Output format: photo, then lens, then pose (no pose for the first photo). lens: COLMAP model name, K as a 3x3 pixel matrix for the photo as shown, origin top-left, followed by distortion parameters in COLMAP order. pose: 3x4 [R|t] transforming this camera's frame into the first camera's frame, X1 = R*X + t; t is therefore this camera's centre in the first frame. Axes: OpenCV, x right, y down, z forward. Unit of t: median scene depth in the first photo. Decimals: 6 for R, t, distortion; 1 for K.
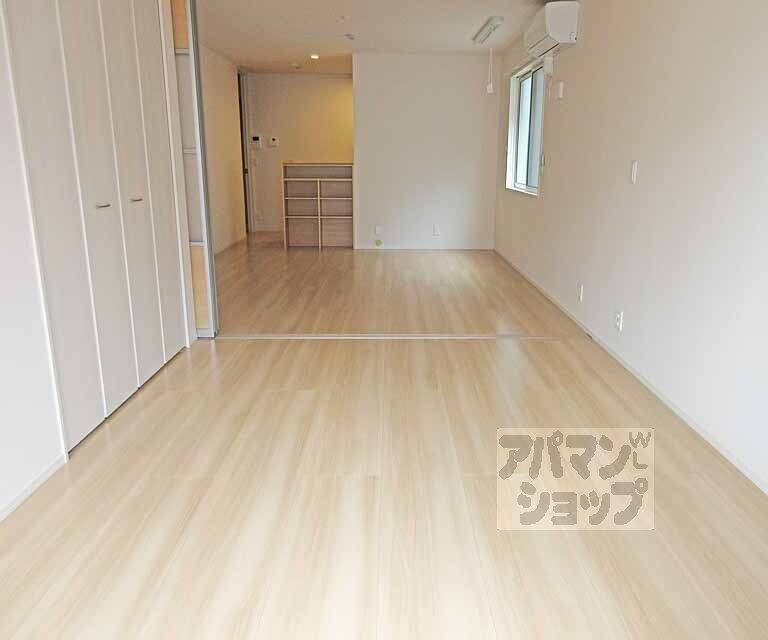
lens RADIAL K [[698.3, 0, 384.0], [0, 698.3, 320.0], [0, 0, 1]] dist [-0.005494, -0.012407]
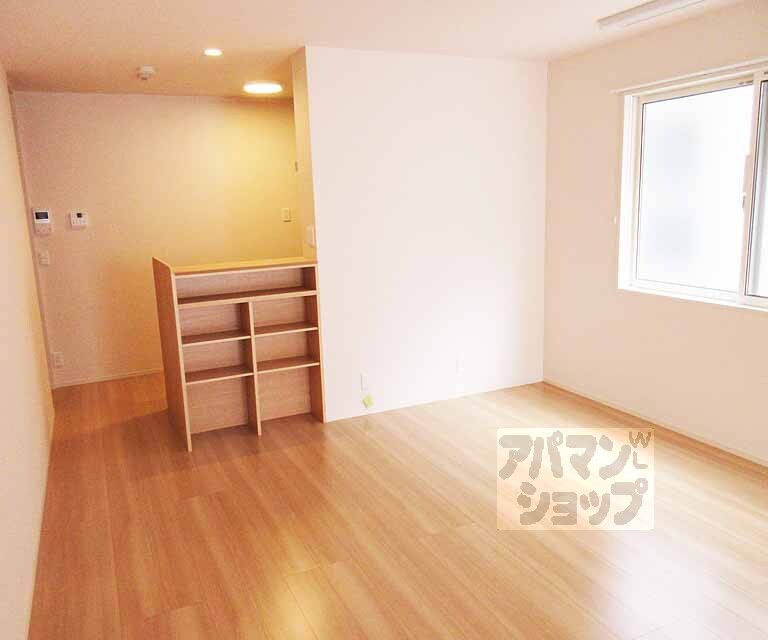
lens RADIAL K [[653.1, 0, 384.0], [0, 653.1, 320.0], [0, 0, 1]] dist [-0.009190, -0.007782]
pose [[0.899989, -0.115395, 0.420362, -0.211958], [0.137519, 0.990242, -0.022592, -0.169659], [-0.413653, 0.078140, 0.907075, 0.568901]]
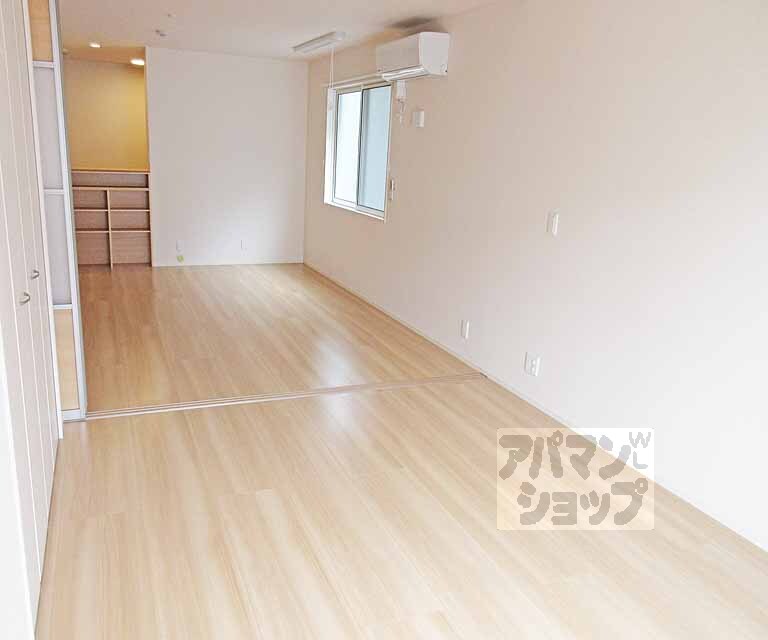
lens RADIAL K [[698.3, 0, 384.0], [0, 698.3, 320.0], [0, 0, 1]] dist [-0.005494, -0.012407]
pose [[0.924659, -0.056342, 0.376604, -0.116016], [0.047258, 0.998327, 0.033325, -0.052059], [-0.377852, -0.013017, 0.925775, 0.066390]]
